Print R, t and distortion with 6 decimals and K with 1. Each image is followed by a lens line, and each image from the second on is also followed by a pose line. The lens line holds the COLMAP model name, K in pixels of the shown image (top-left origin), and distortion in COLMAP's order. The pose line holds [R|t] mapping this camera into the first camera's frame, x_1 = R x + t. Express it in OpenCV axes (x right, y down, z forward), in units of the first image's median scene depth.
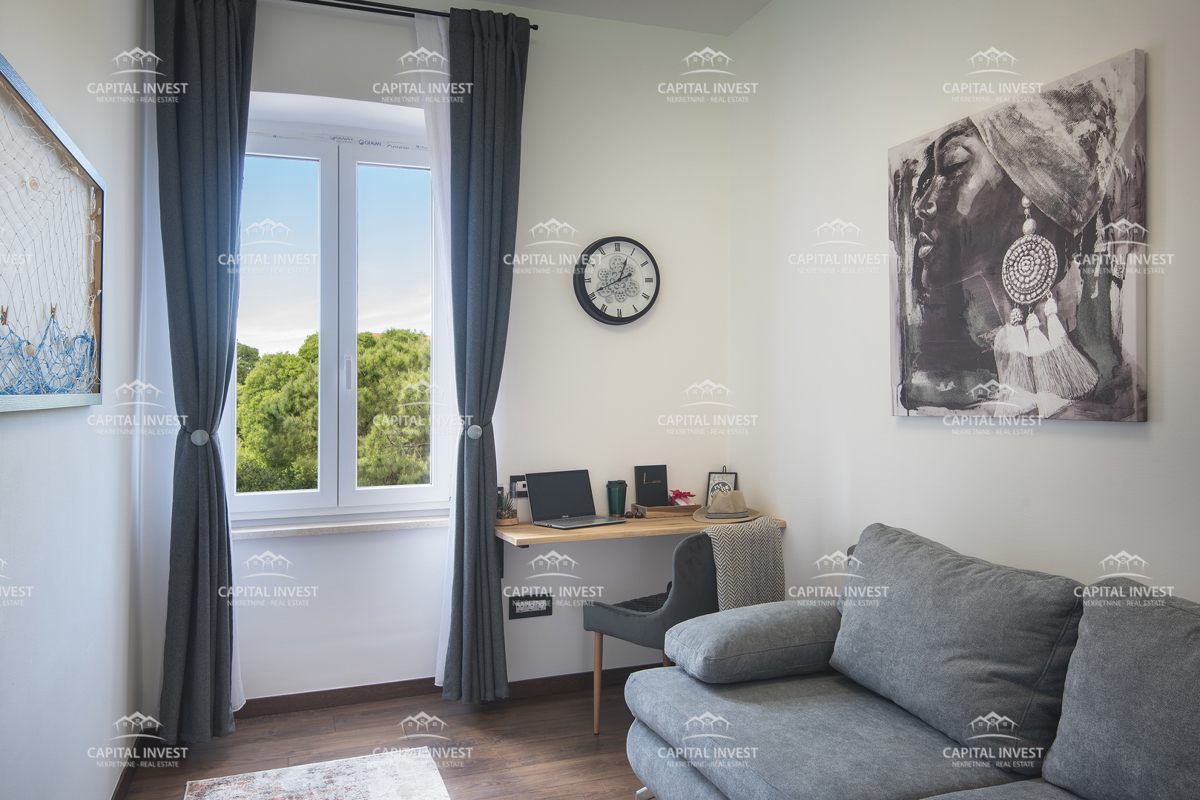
lens RADIAL K [[899.6, 0, 600.2], [0, 899.6, 403.4], [0, 0, 1]] dist [0.002762, -0.000229]
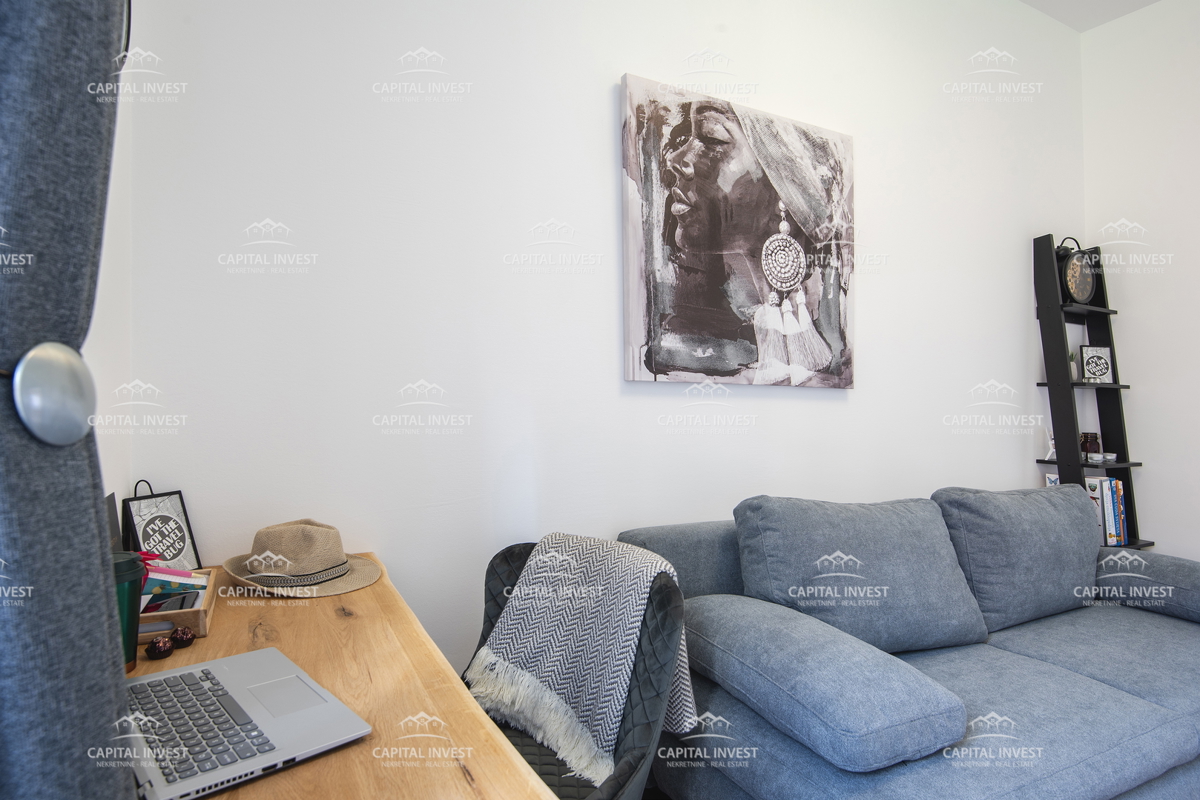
lens RADIAL K [[656.5, 0, 599.9], [0, 656.5, 399.6], [0, 0, 1]] dist [-0.002725, -0.000225]
pose [[-0.116112, 0.016596, 0.993097, -0.338070], [-0.009601, 0.999795, -0.017831, 0.049049], [-0.993190, -0.011605, -0.115929, 1.236491]]
